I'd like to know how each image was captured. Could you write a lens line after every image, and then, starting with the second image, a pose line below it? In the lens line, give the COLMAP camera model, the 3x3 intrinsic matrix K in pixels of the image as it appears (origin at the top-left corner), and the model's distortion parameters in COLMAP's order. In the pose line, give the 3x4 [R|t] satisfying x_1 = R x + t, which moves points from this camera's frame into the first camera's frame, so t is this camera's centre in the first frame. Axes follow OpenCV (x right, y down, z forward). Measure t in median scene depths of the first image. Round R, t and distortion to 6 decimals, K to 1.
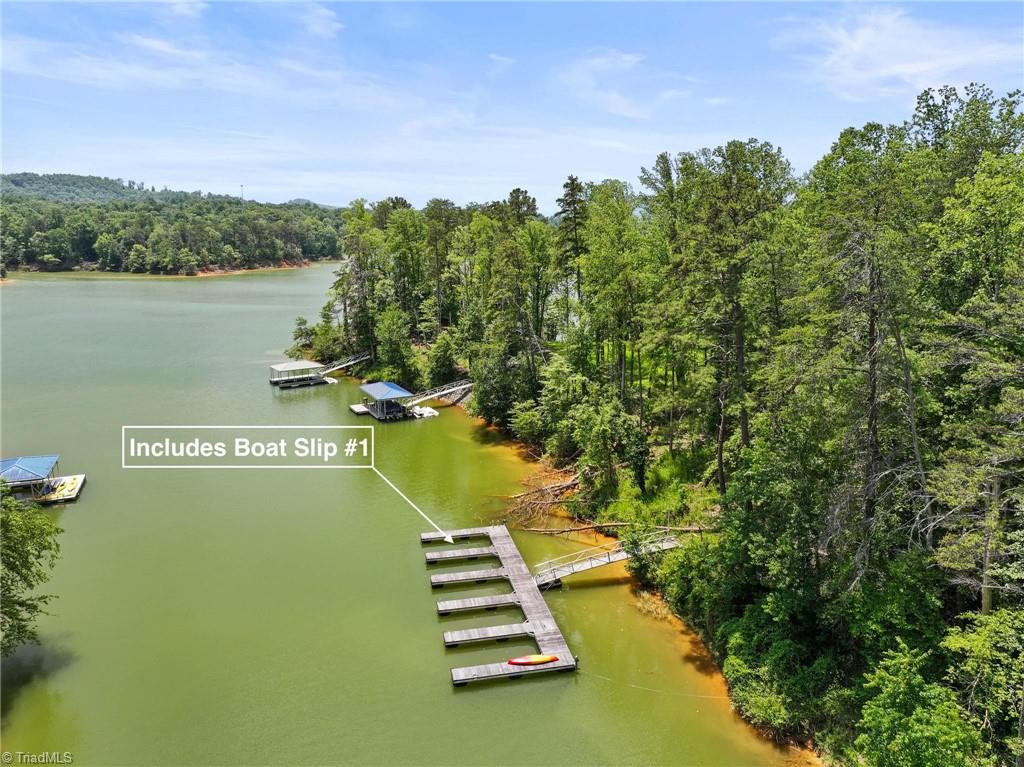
lens RADIAL K [[717.1, 0, 515.7], [0, 717.1, 384.5], [0, 0, 1]] dist [0.004687, 0.007242]
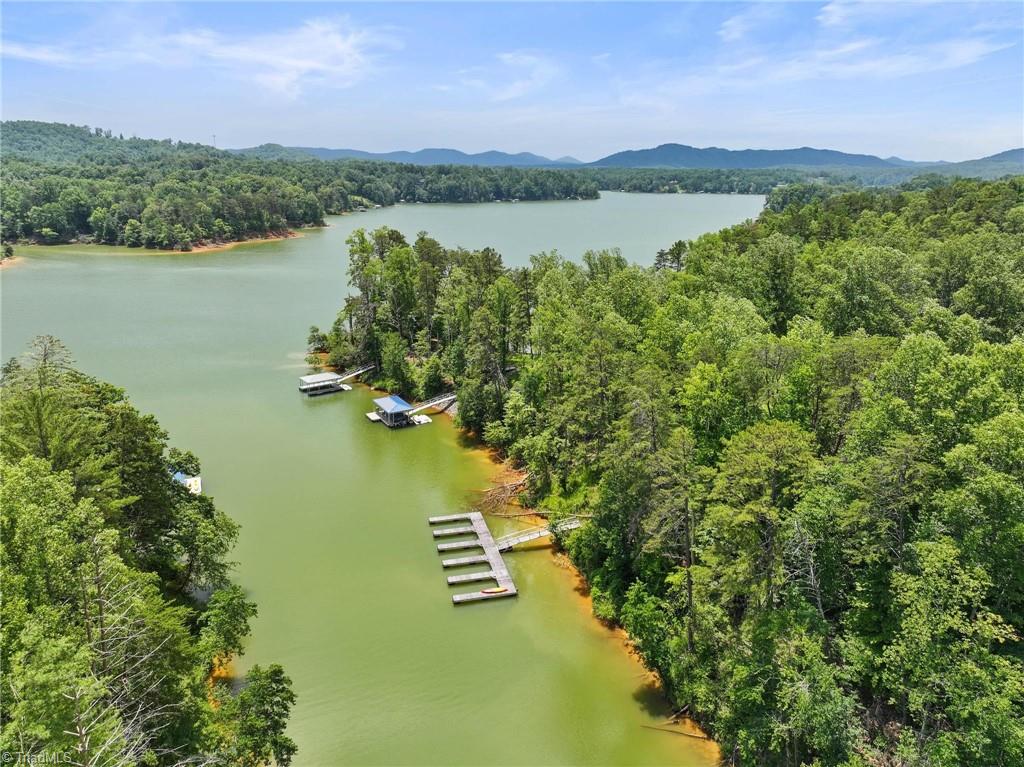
lens RADIAL K [[717.1, 0, 515.7], [0, 717.1, 384.5], [0, 0, 1]] dist [0.004687, 0.007242]
pose [[0.999467, -0.003366, 0.032468, 0.008848], [0.000921, 0.997180, 0.075041, -0.137849], [-0.032629, -0.074971, 0.996652, -0.388458]]
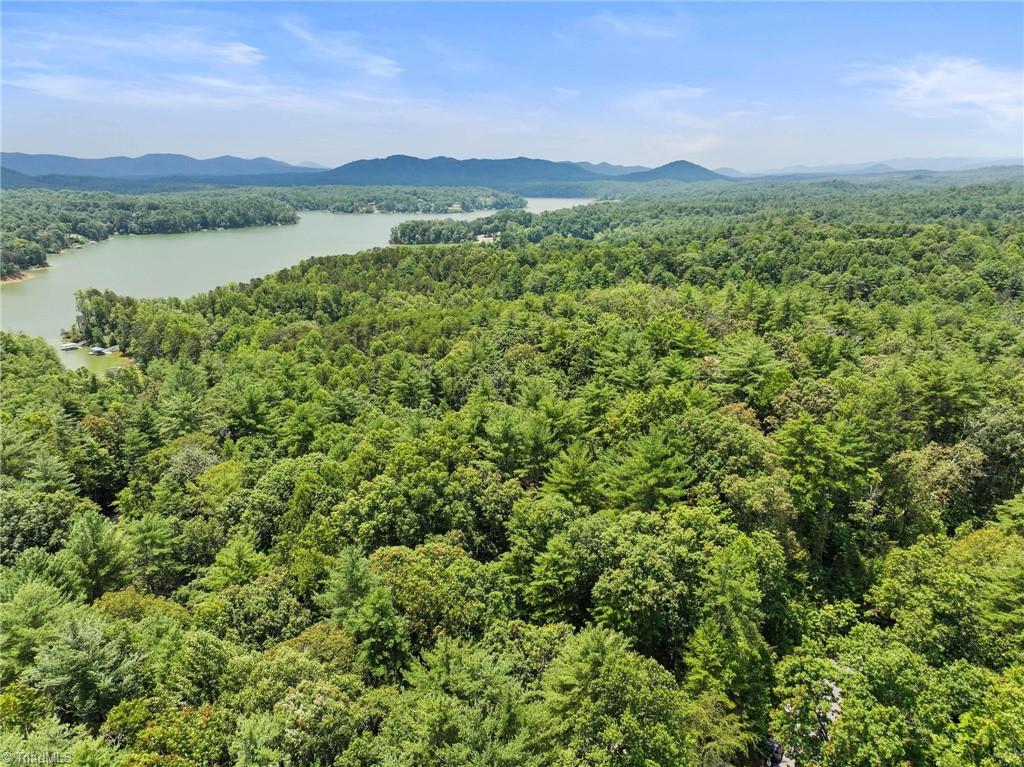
lens RADIAL K [[717.1, 0, 515.7], [0, 717.1, 384.5], [0, 0, 1]] dist [0.004687, 0.007242]
pose [[0.934614, -0.101088, 0.340996, 0.710806], [0.076342, 0.993430, 0.085262, 0.049847], [-0.347375, -0.053655, 0.936190, -4.143174]]
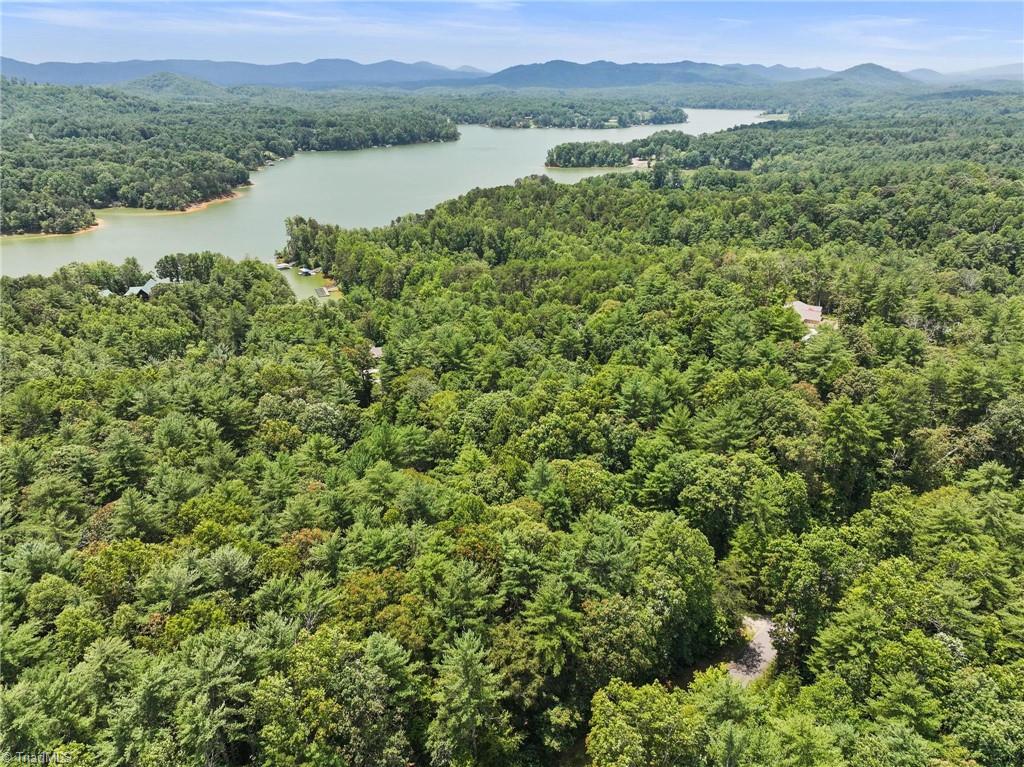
lens RADIAL K [[717.1, 0, 515.7], [0, 717.1, 384.5], [0, 0, 1]] dist [0.004687, 0.007242]
pose [[0.987636, -0.064949, 0.142676, 0.558283], [0.036697, 0.980633, 0.192385, -0.126472], [-0.152408, -0.184771, 0.970892, -4.664274]]
